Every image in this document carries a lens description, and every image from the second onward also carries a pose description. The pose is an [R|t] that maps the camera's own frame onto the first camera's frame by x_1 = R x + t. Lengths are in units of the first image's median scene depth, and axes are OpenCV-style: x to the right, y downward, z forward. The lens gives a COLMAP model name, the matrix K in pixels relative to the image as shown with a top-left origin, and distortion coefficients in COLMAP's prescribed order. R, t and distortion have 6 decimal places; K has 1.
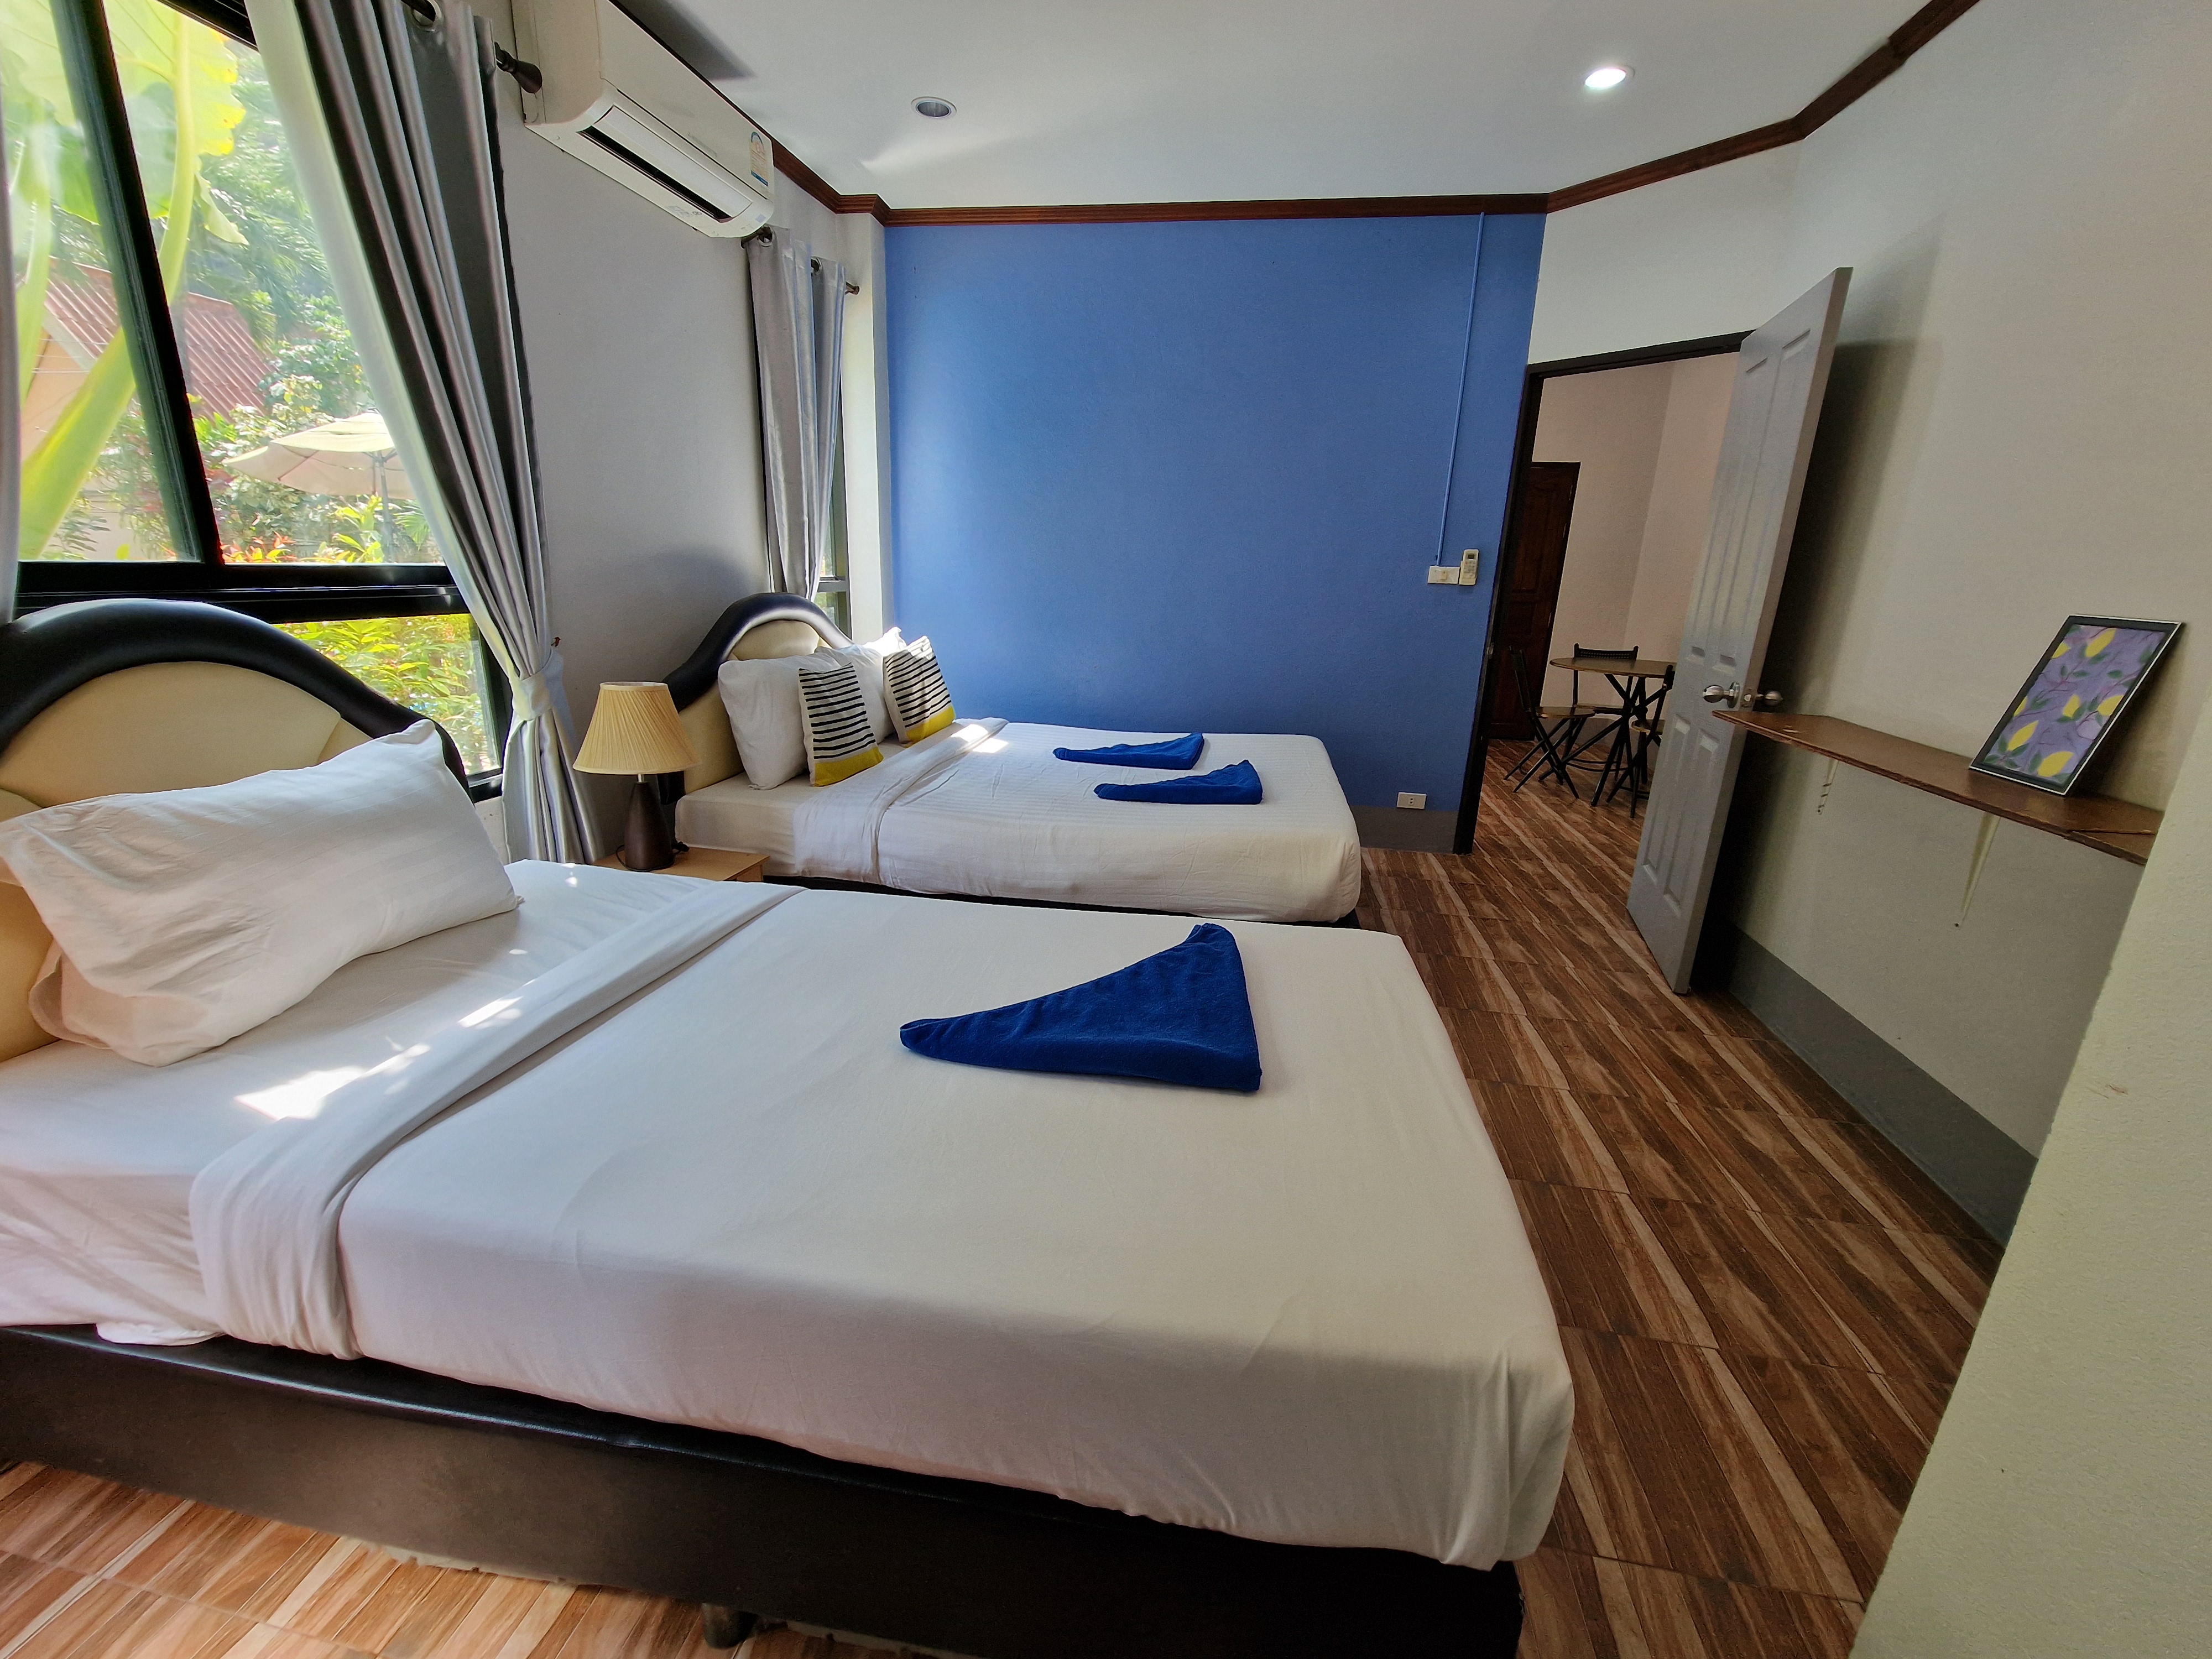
lens RADIAL K [[903.6, 0, 1108.7], [0, 903.6, 826.4], [0, 0, 1]] dist [0.001058, -0.002288]
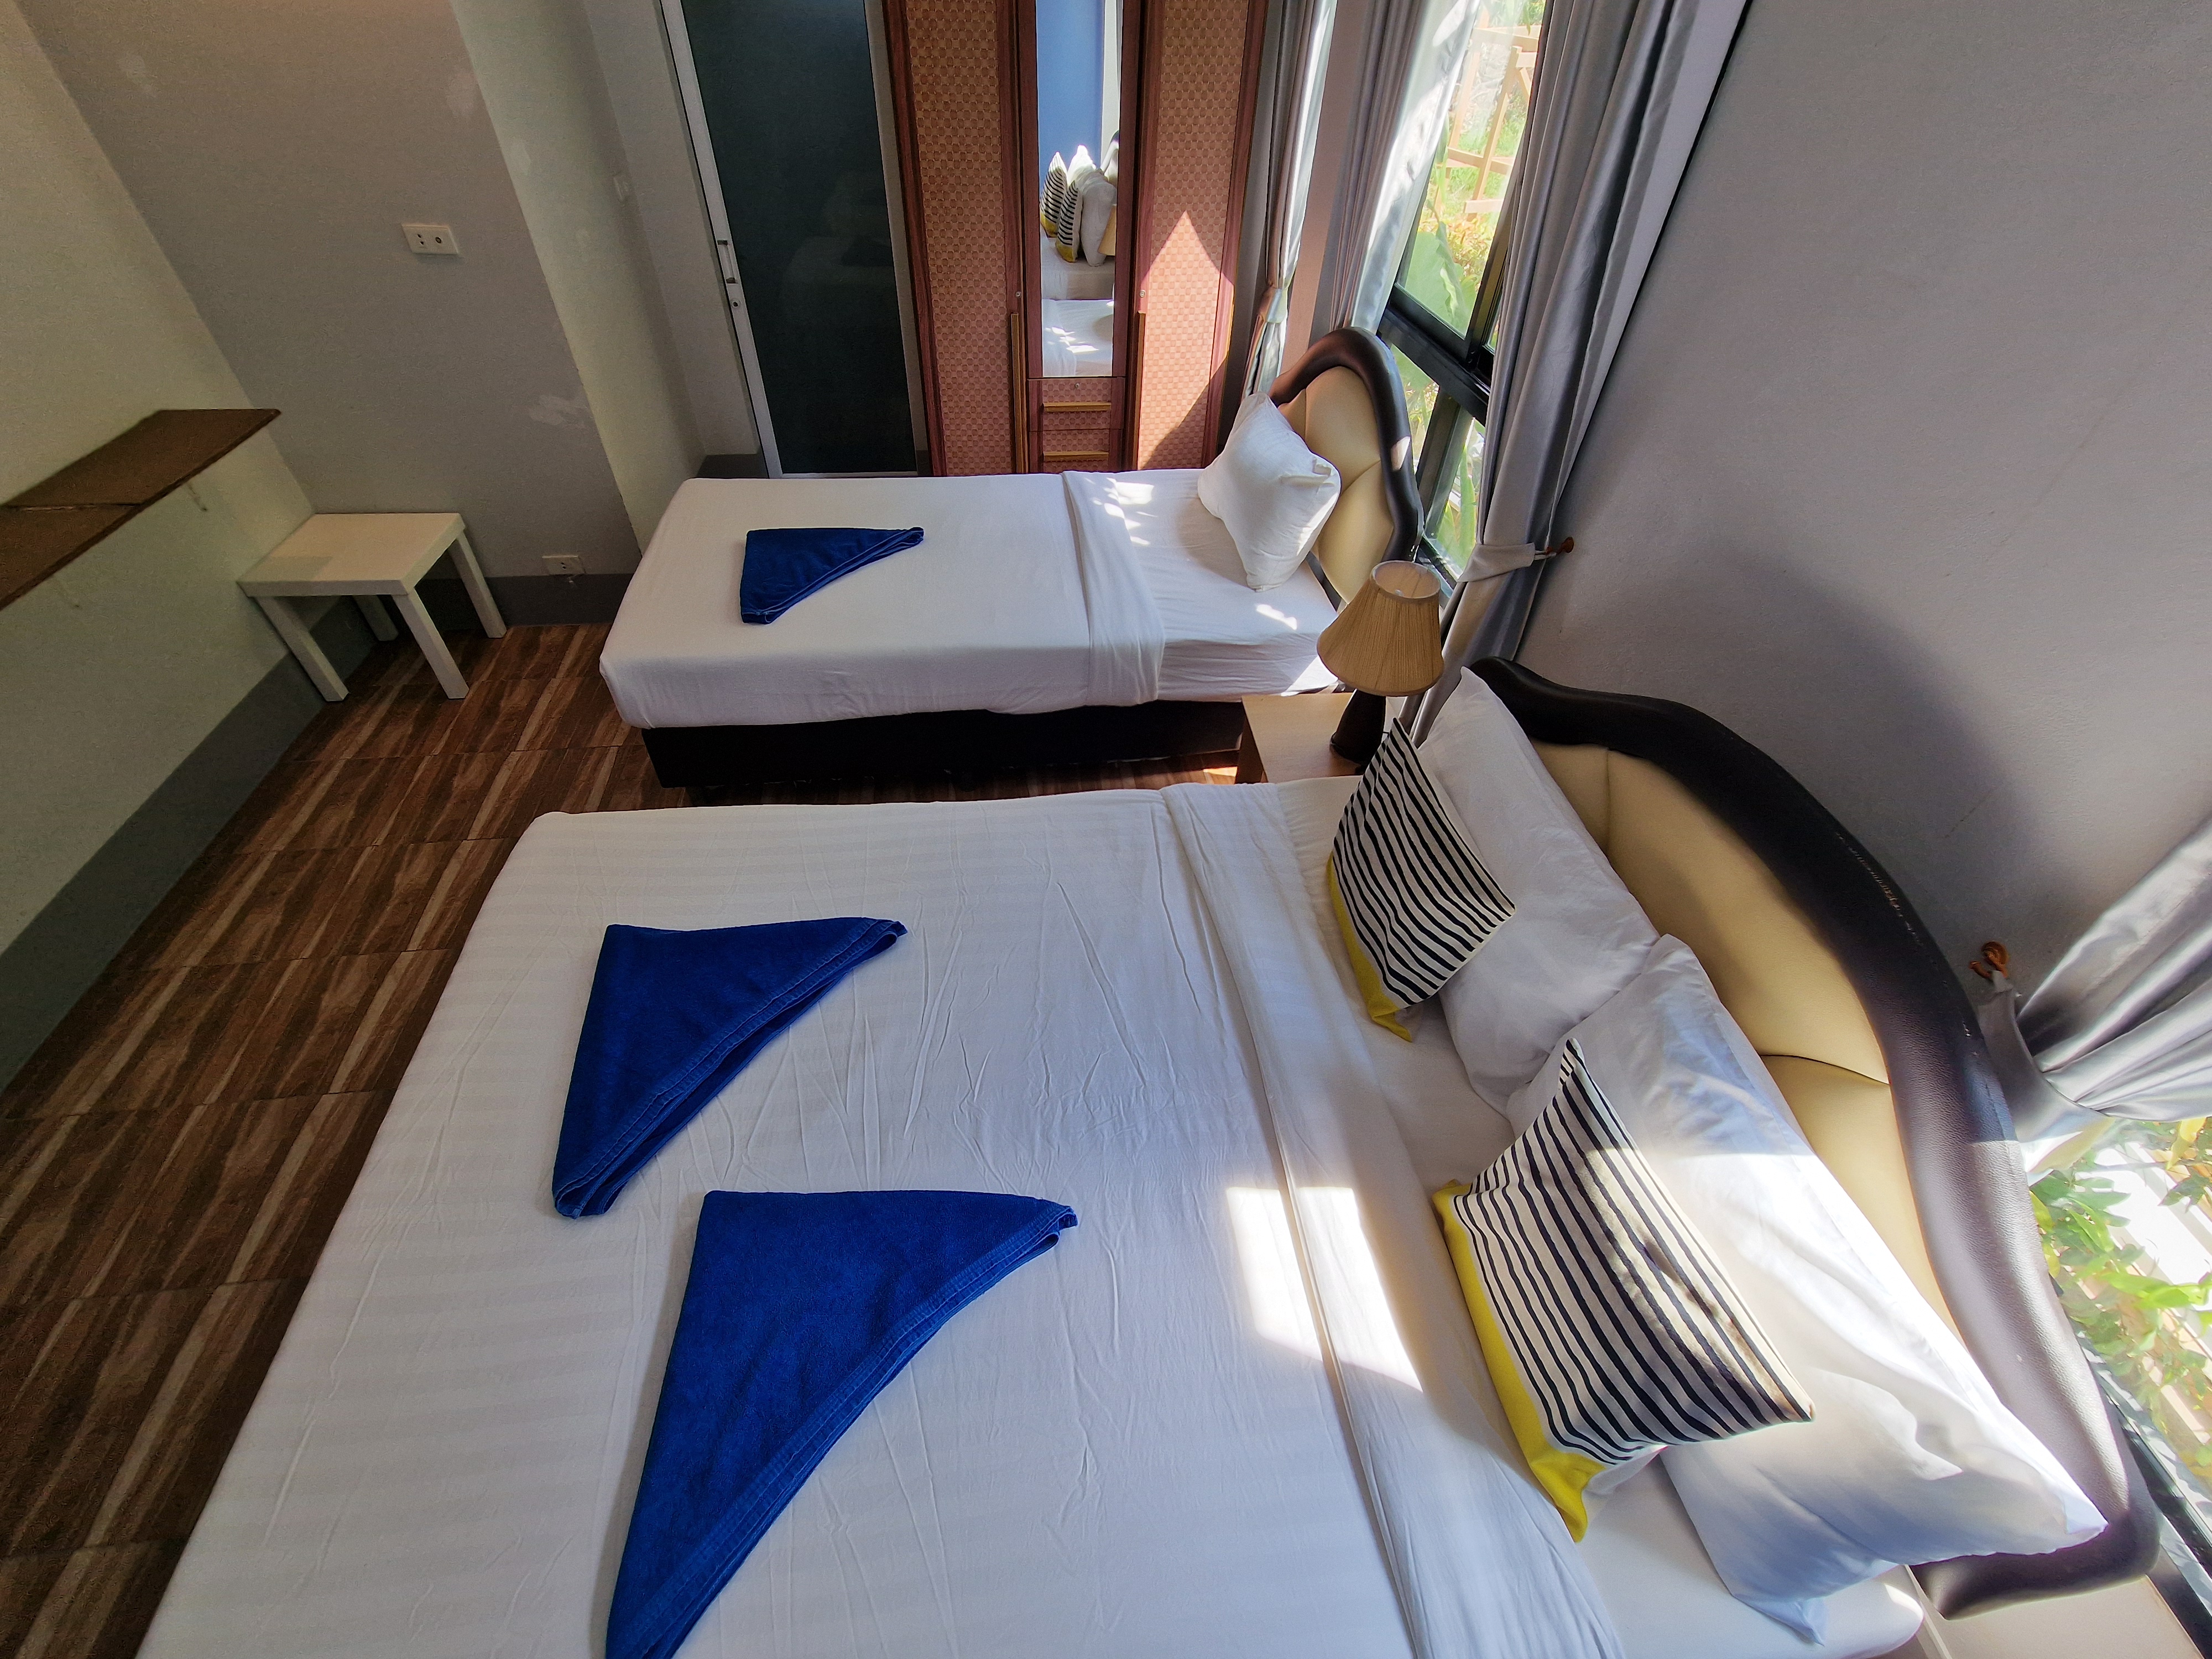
lens RADIAL K [[903.6, 0, 1105.5], [0, 903.6, 825.6], [0, 0, 1]] dist [0.001058, -0.002288]
pose [[-0.954992, 0.156191, -0.252179, -0.003487], [-0.142108, 0.505330, 0.851145, -0.996677], [0.260375, 0.848673, -0.460390, 2.077277]]
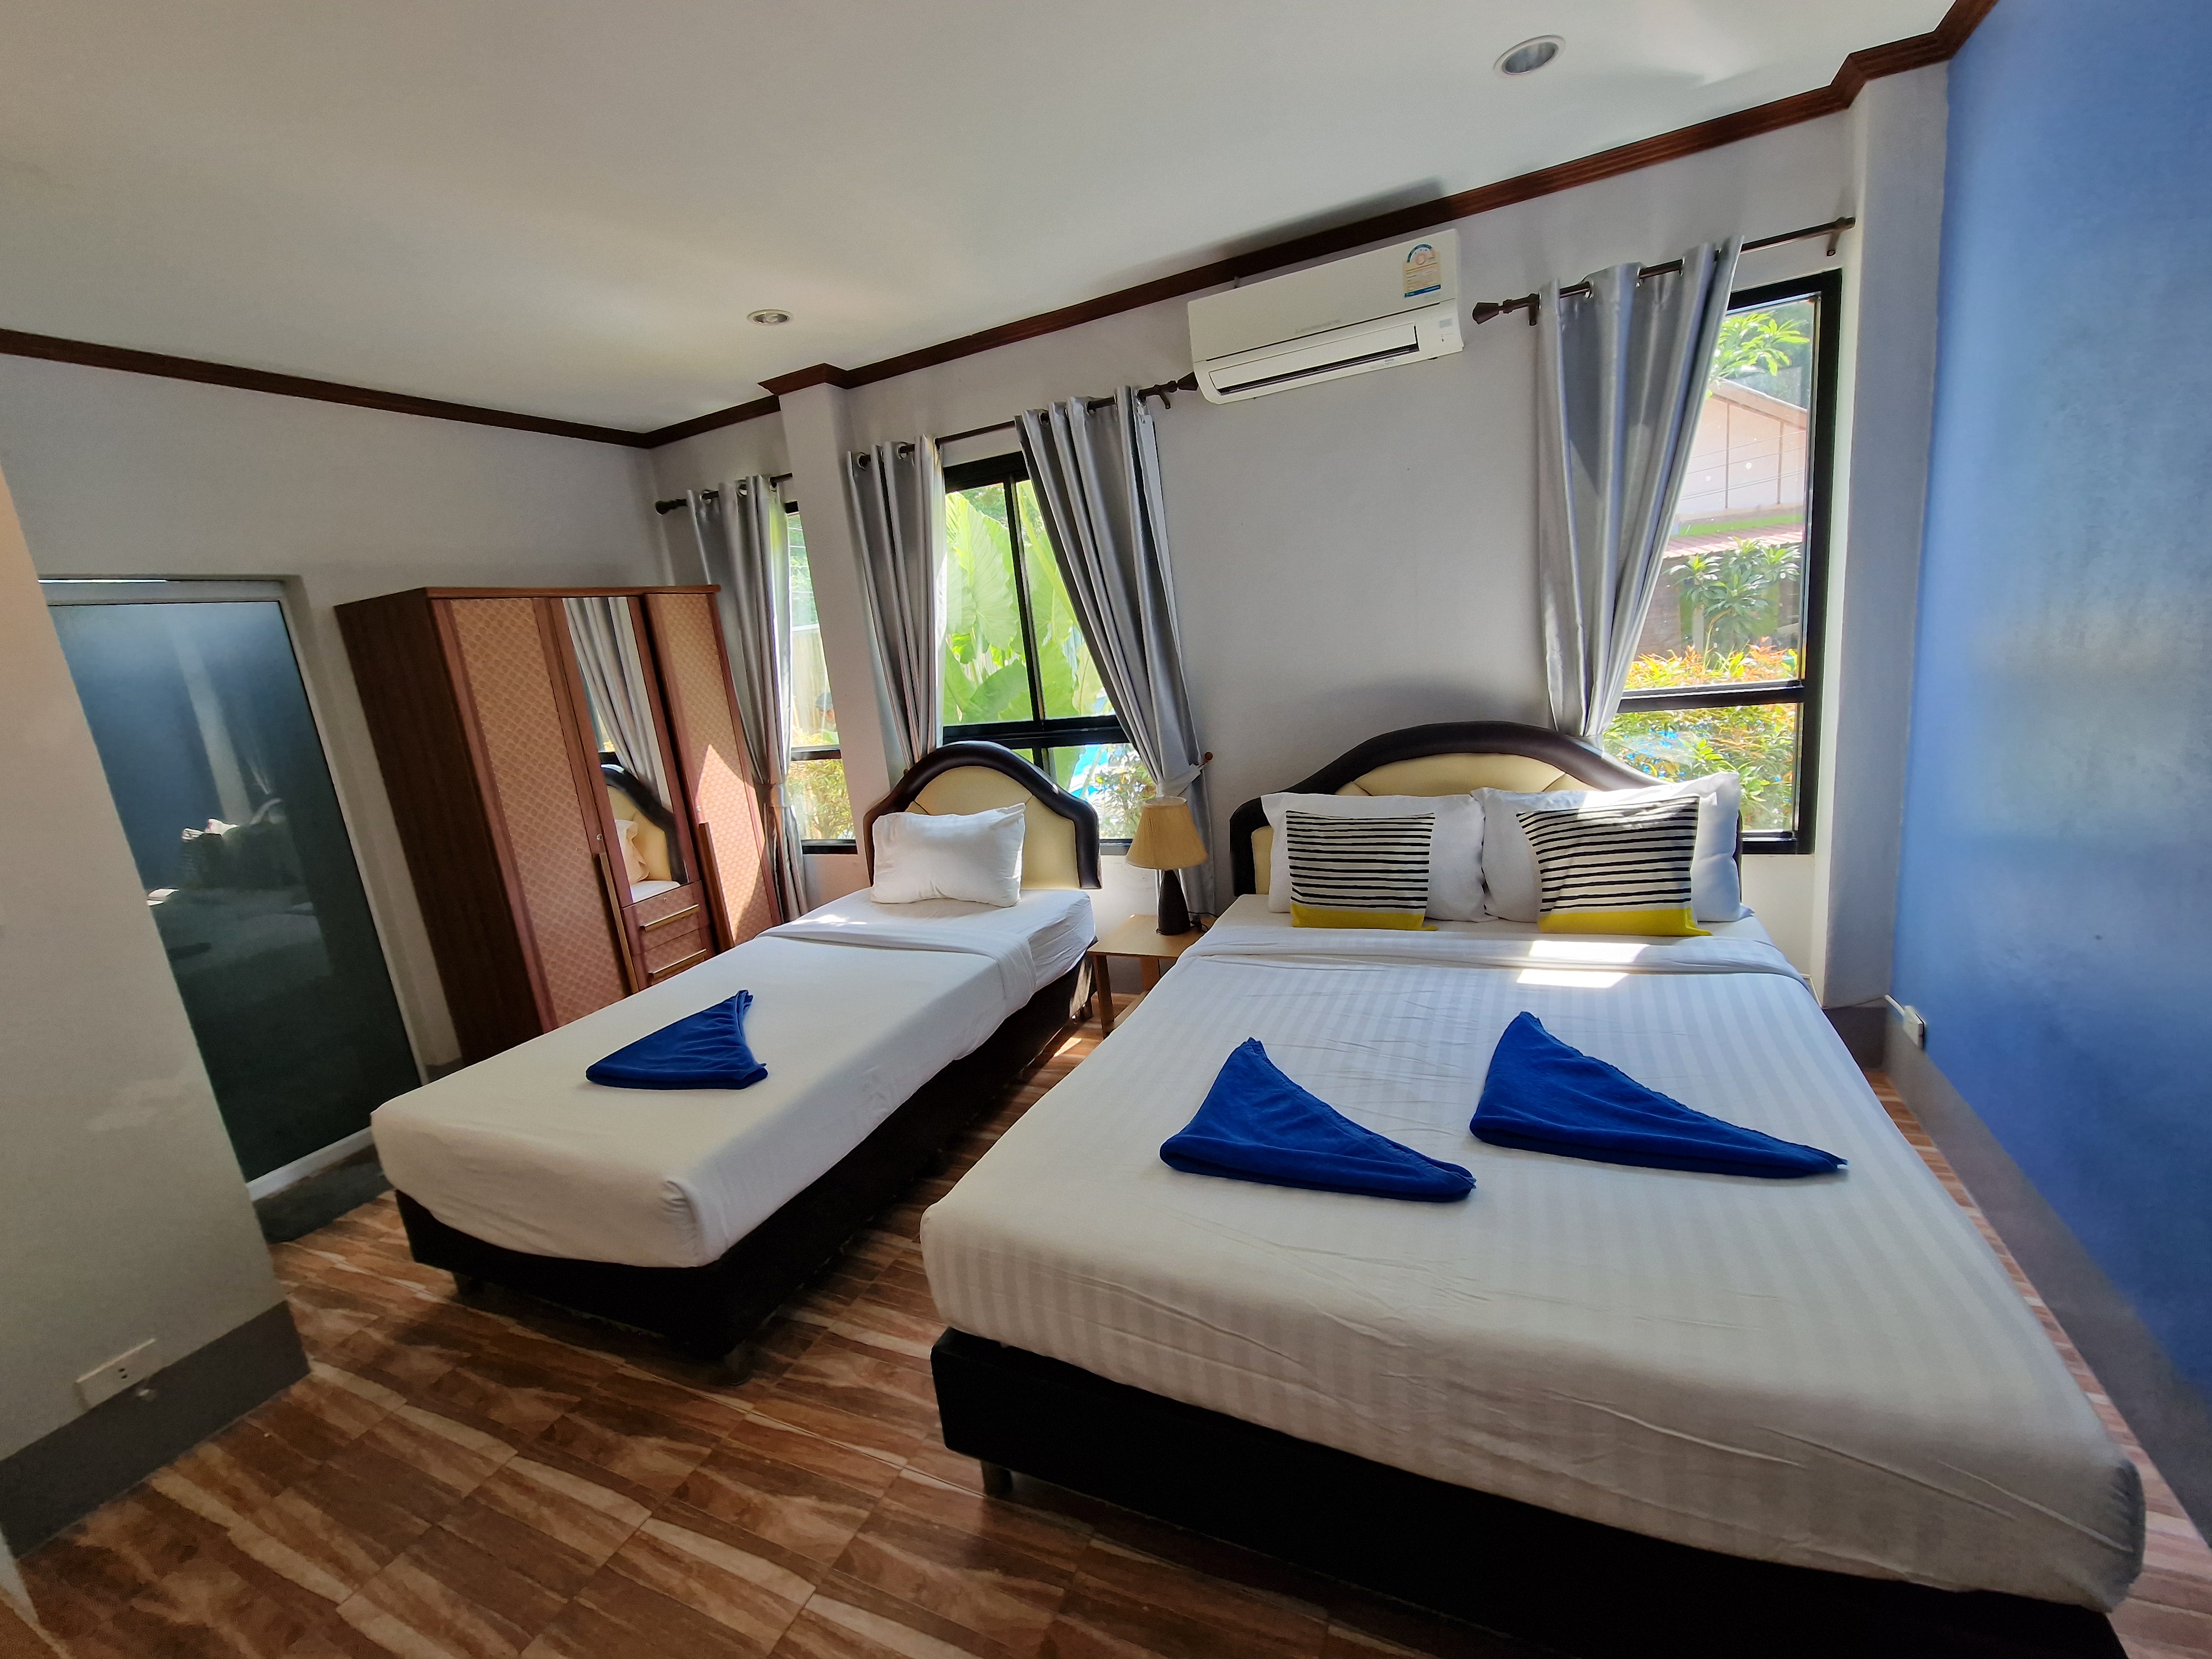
lens RADIAL K [[903.6, 0, 1105.7], [0, 903.6, 828.4], [0, 0, 1]] dist [0.001058, -0.002288]
pose [[-0.260656, 0.199792, -0.944532, 1.114697], [-0.171404, 0.953233, 0.248934, -0.608260], [0.950094, 0.226783, -0.214221, 1.666613]]
